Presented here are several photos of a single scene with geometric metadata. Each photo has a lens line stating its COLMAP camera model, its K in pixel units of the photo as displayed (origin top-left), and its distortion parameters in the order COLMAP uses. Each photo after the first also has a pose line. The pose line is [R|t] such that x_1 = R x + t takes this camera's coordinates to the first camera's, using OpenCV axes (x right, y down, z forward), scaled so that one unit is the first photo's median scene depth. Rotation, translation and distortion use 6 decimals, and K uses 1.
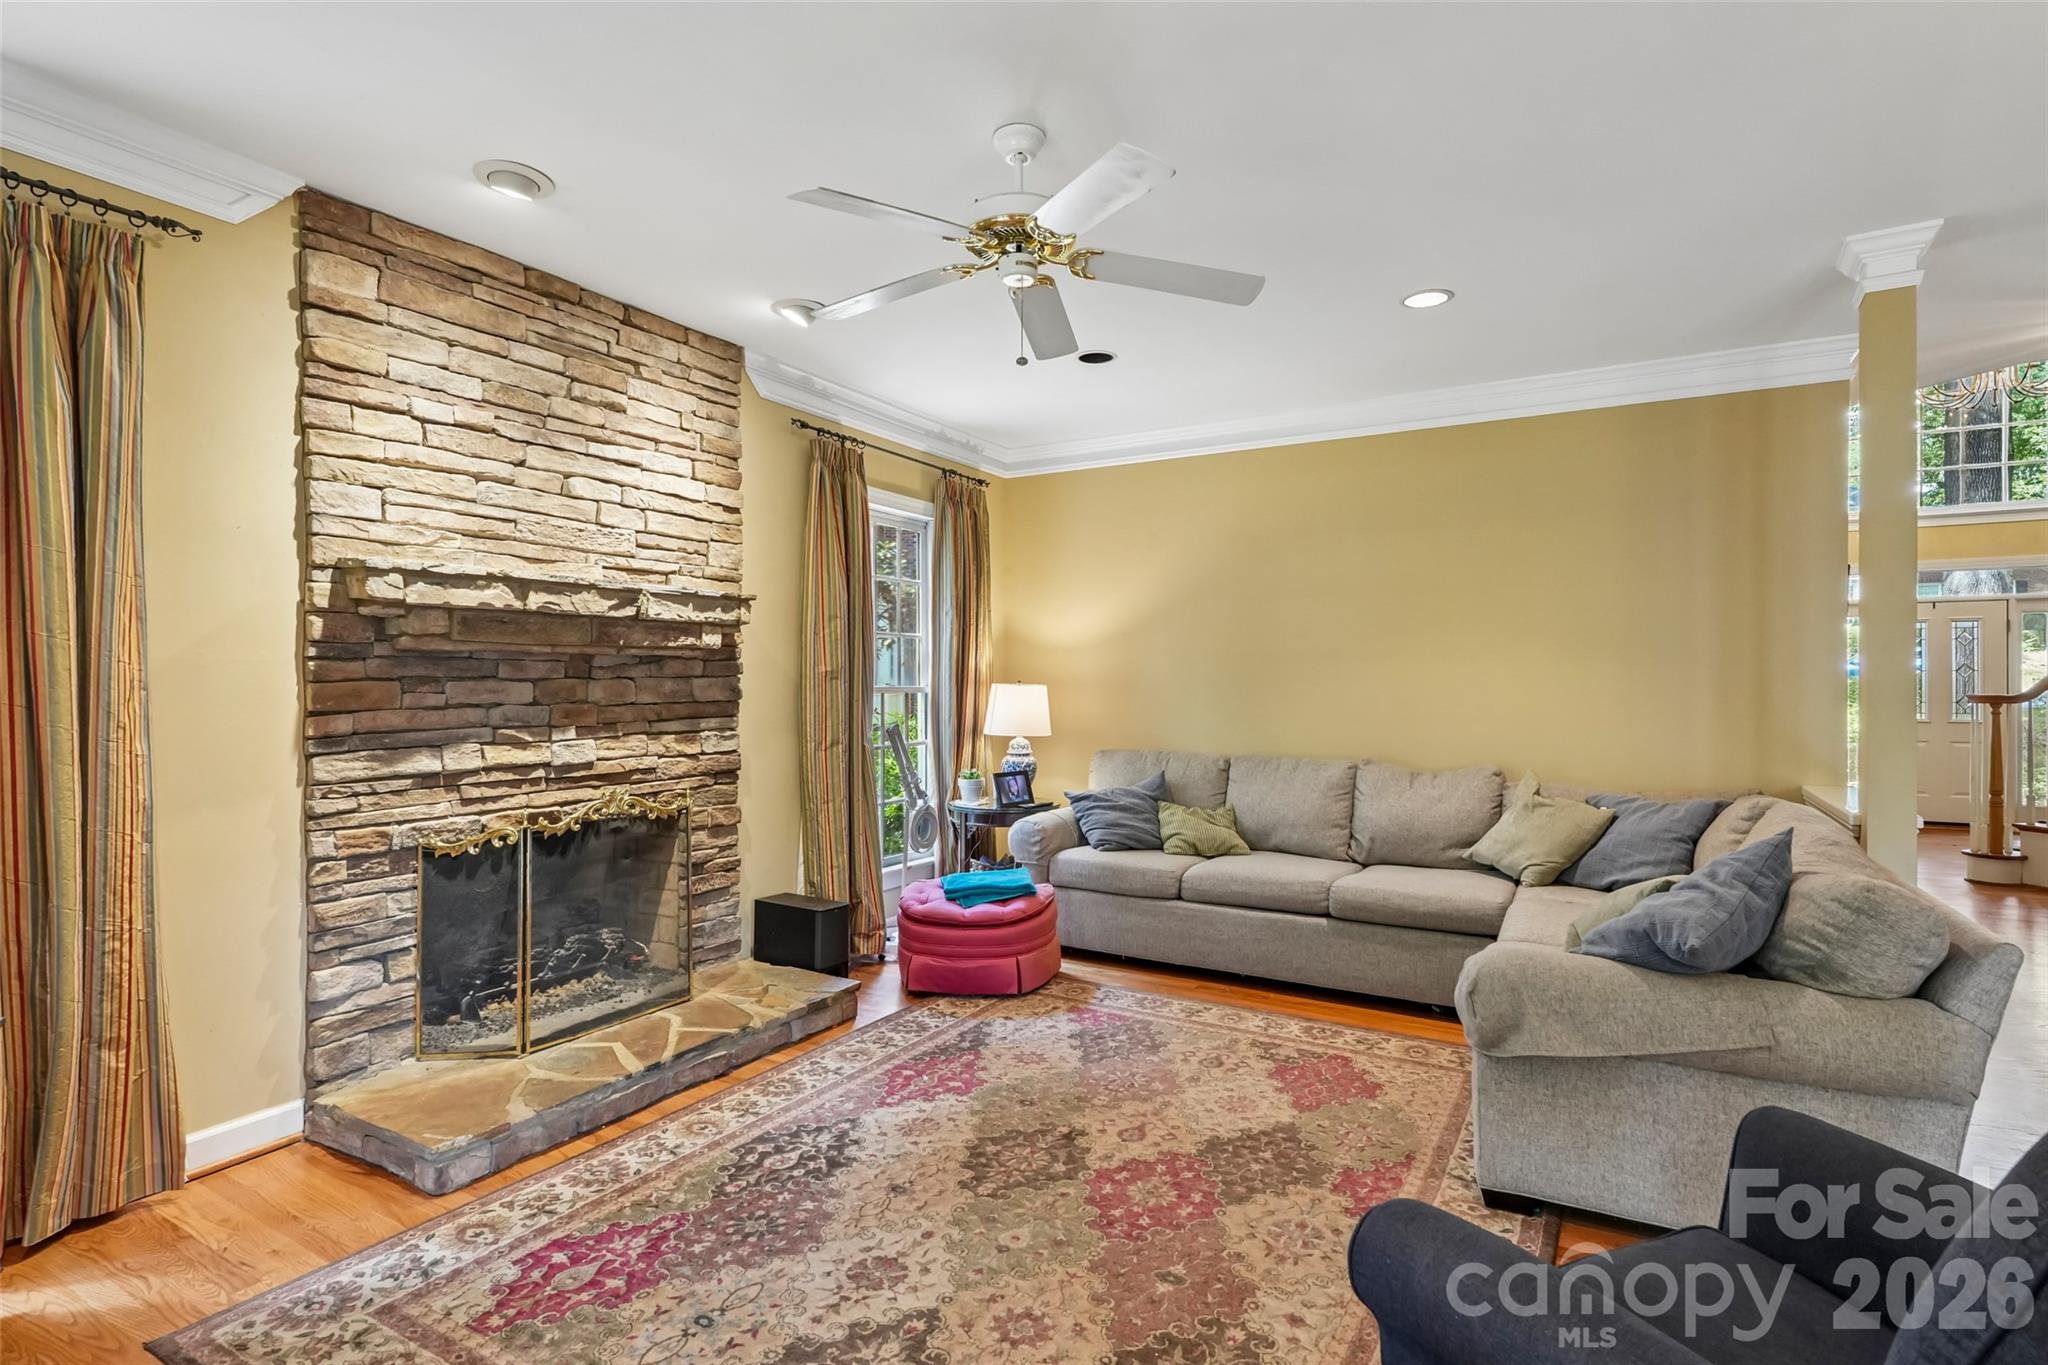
lens RADIAL K [[1013.8, 0, 1024.4], [0, 1013.8, 683.7], [0, 0, 1]] dist [-0.002187, 0.000606]
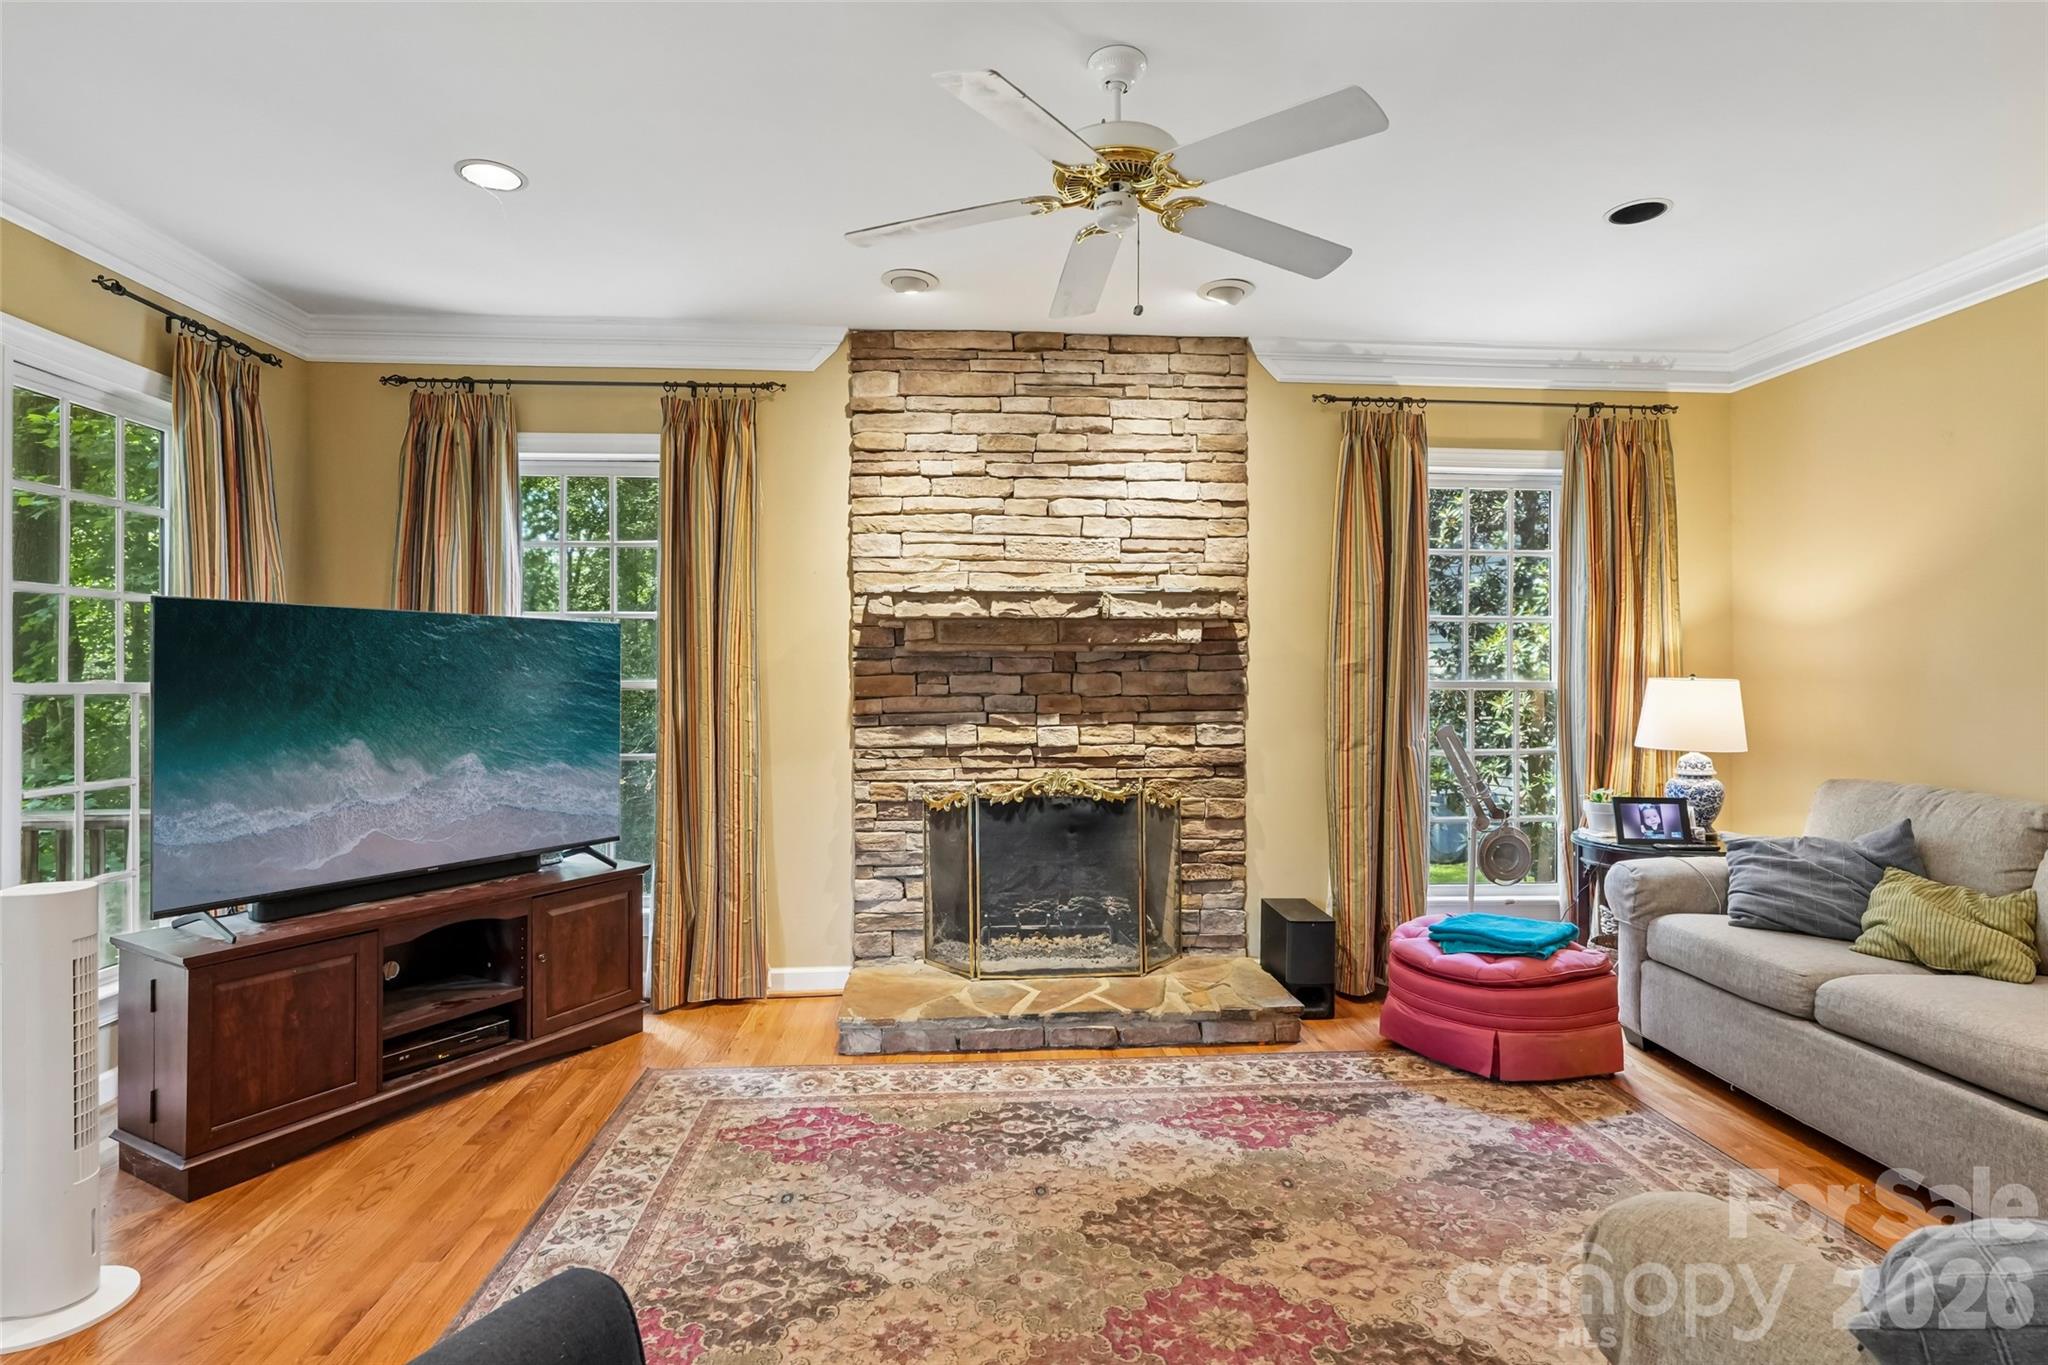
lens RADIAL K [[1013.8, 0, 1028.0], [0, 1013.8, 675.6], [0, 0, 1]] dist [-0.002187, 0.000606]
pose [[0.574203, -0.001508, -0.818712, 0.494267], [-0.001361, 0.999995, -0.002797, 0.001477], [0.818712, 0.002720, 0.574198, 0.310262]]
